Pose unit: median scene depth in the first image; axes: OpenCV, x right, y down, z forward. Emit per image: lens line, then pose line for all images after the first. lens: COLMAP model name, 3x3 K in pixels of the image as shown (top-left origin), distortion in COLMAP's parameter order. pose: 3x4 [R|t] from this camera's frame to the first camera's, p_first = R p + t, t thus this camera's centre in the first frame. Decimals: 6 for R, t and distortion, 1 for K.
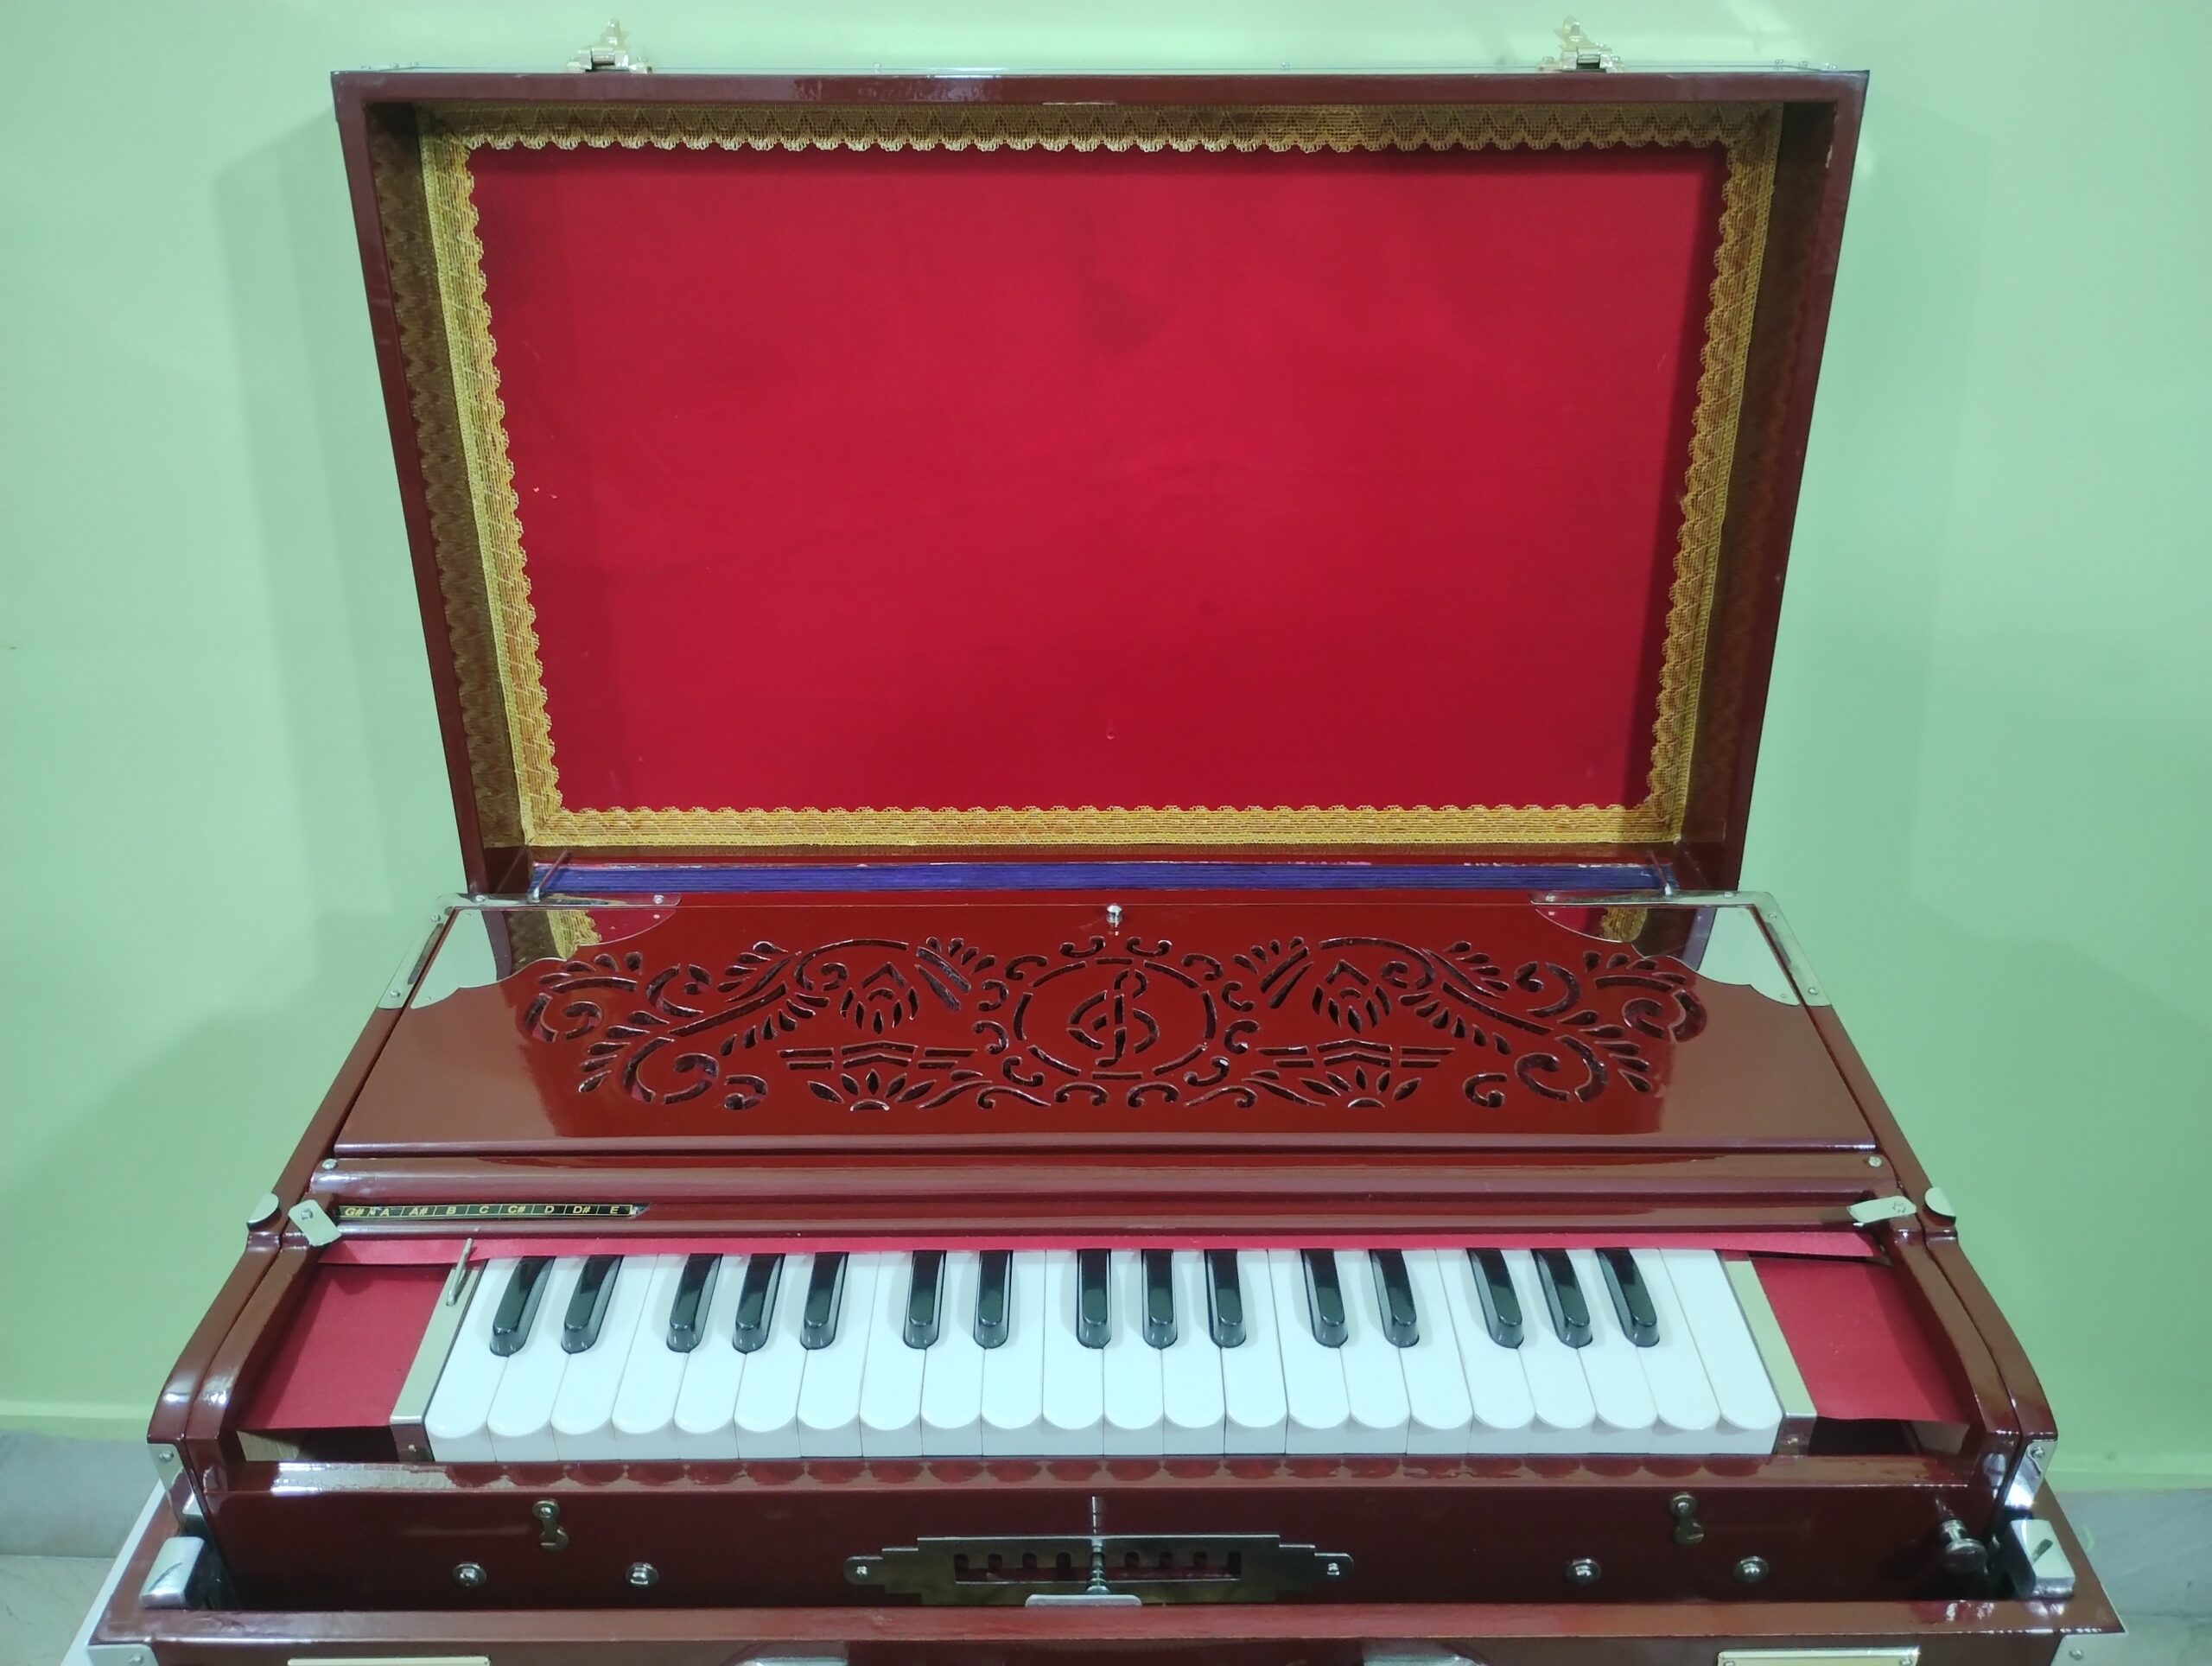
lens RADIAL K [[1853.2, 0, 1102.5], [0, 1853.2, 825.4], [0, 0, 1]] dist [0.057658, -0.071247]
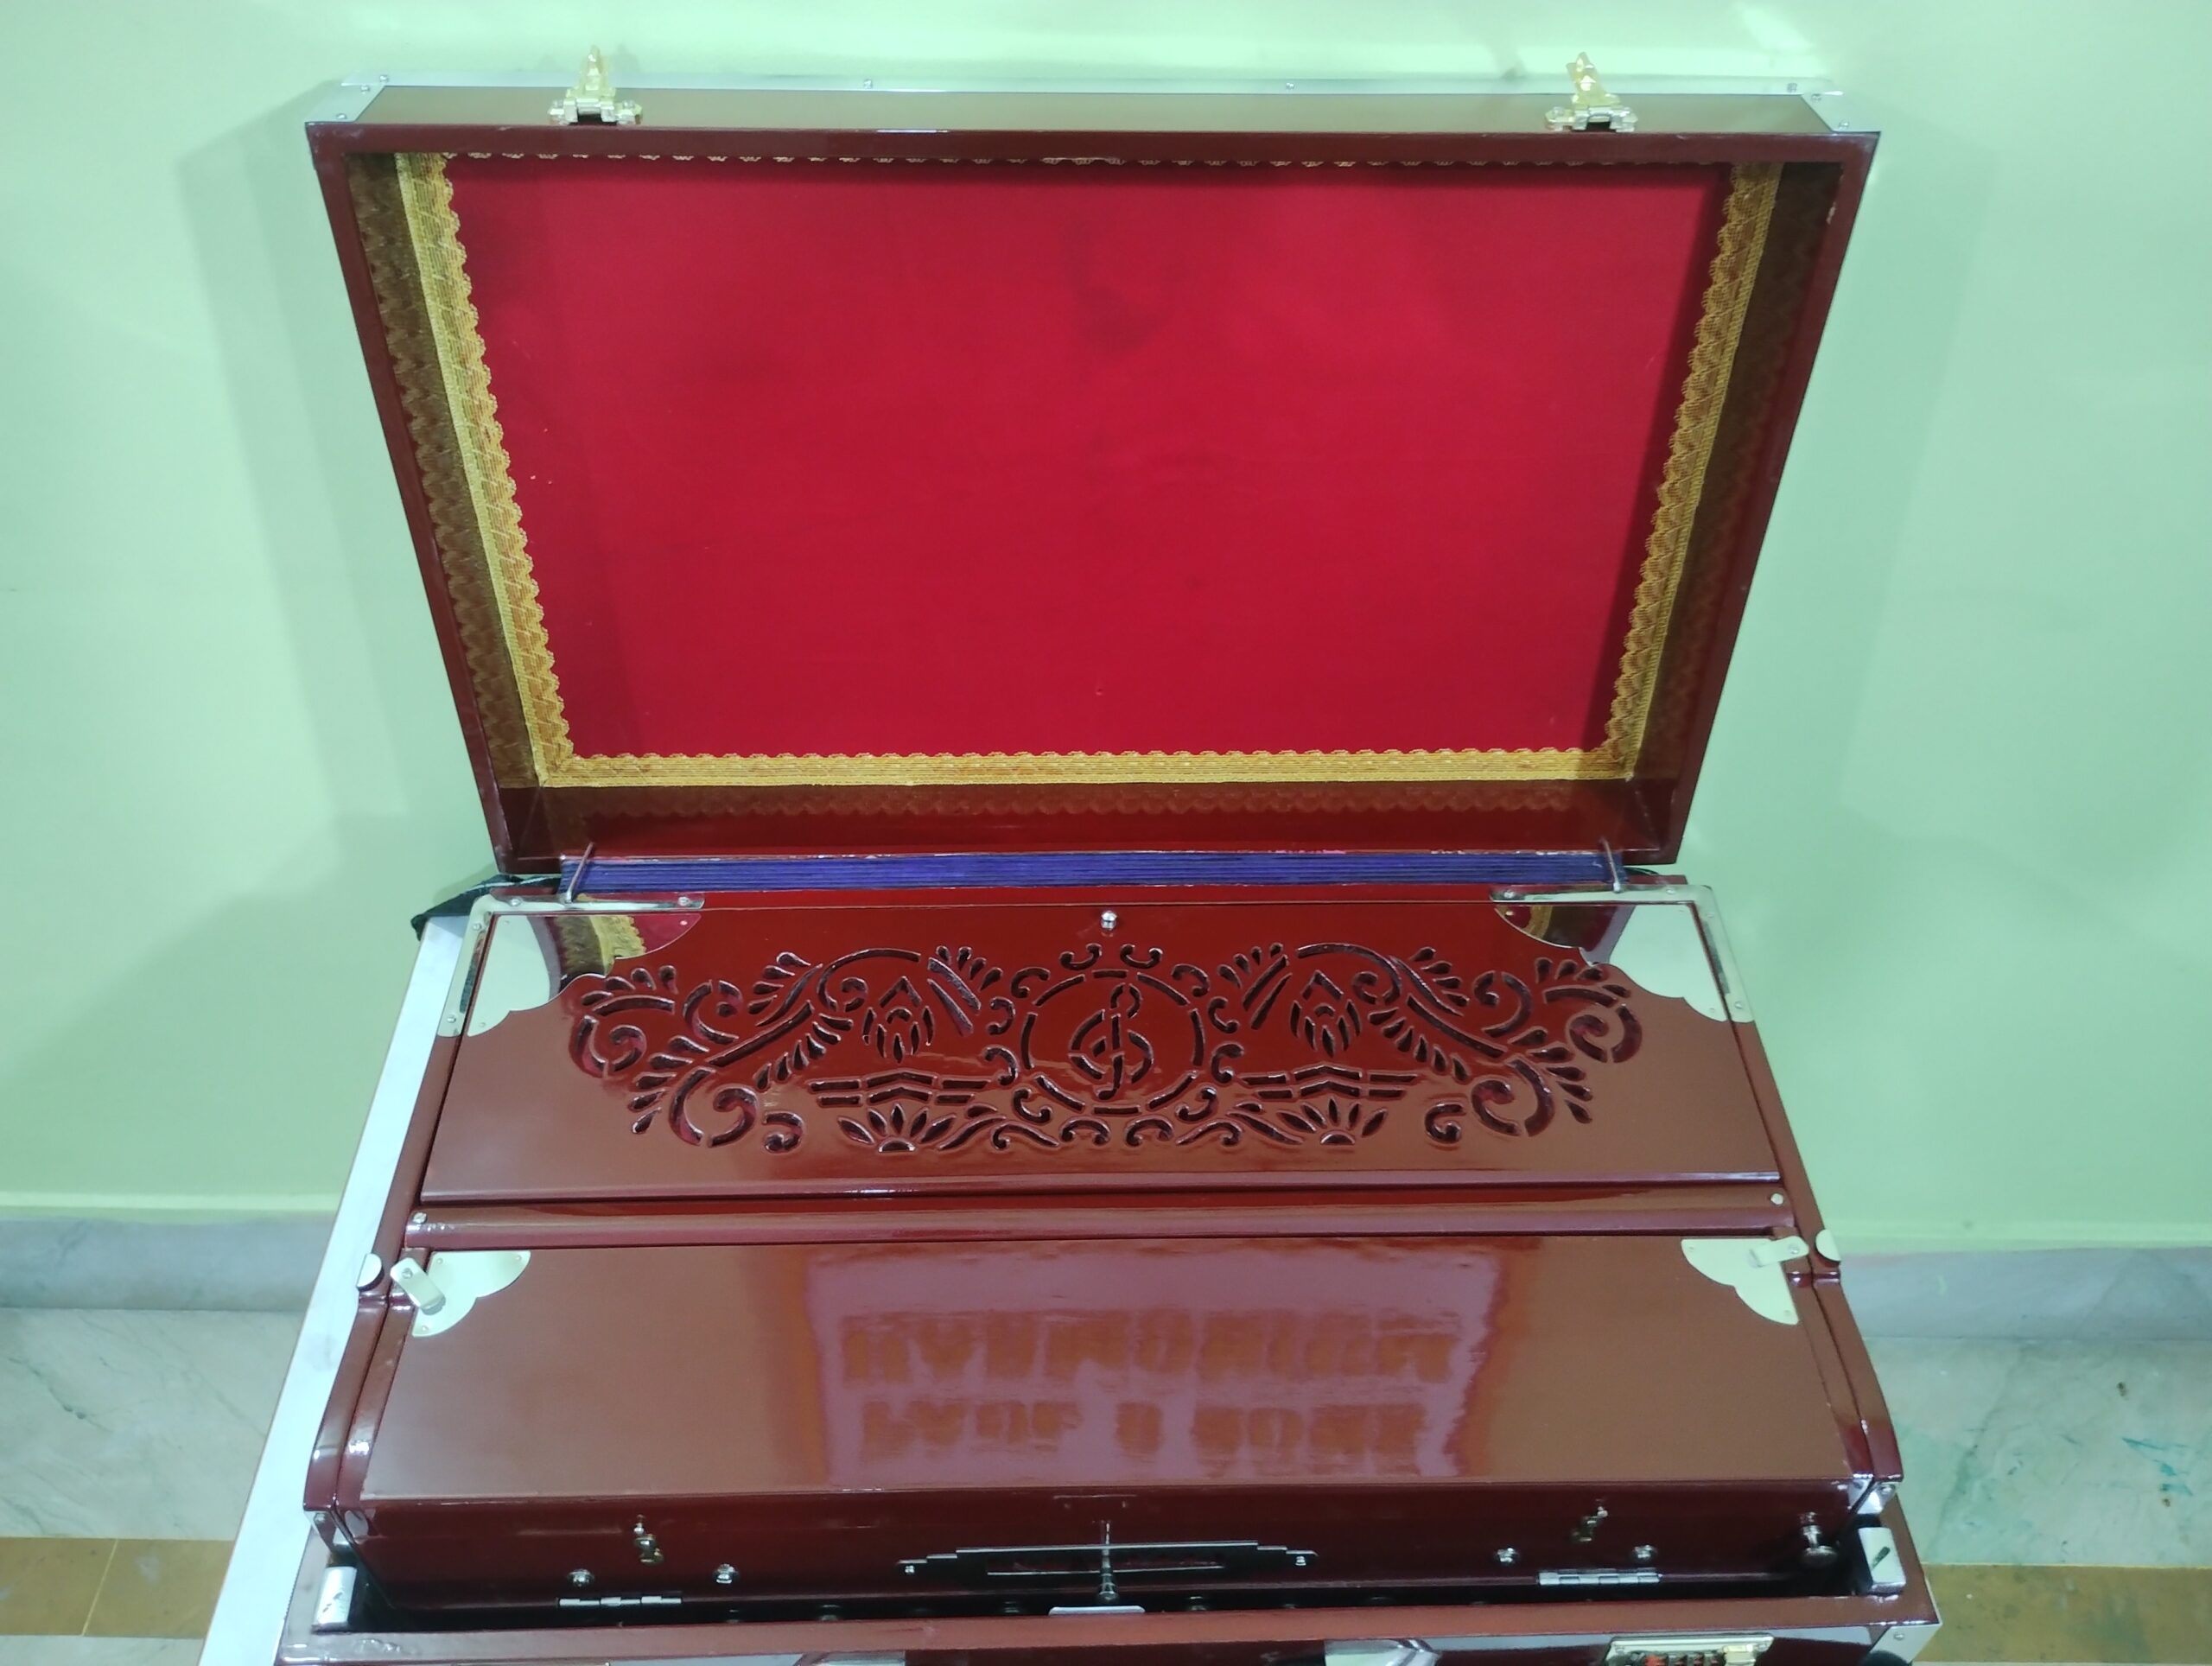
lens RADIAL K [[1853.2, 0, 1100.6], [0, 1853.2, 827.1], [0, 0, 1]] dist [0.057658, -0.071247]
pose [[0.999574, -0.003857, 0.028922, -0.029009], [-0.003542, 0.967853, 0.251493, -0.270800], [-0.028962, -0.251488, 0.967427, -0.033525]]
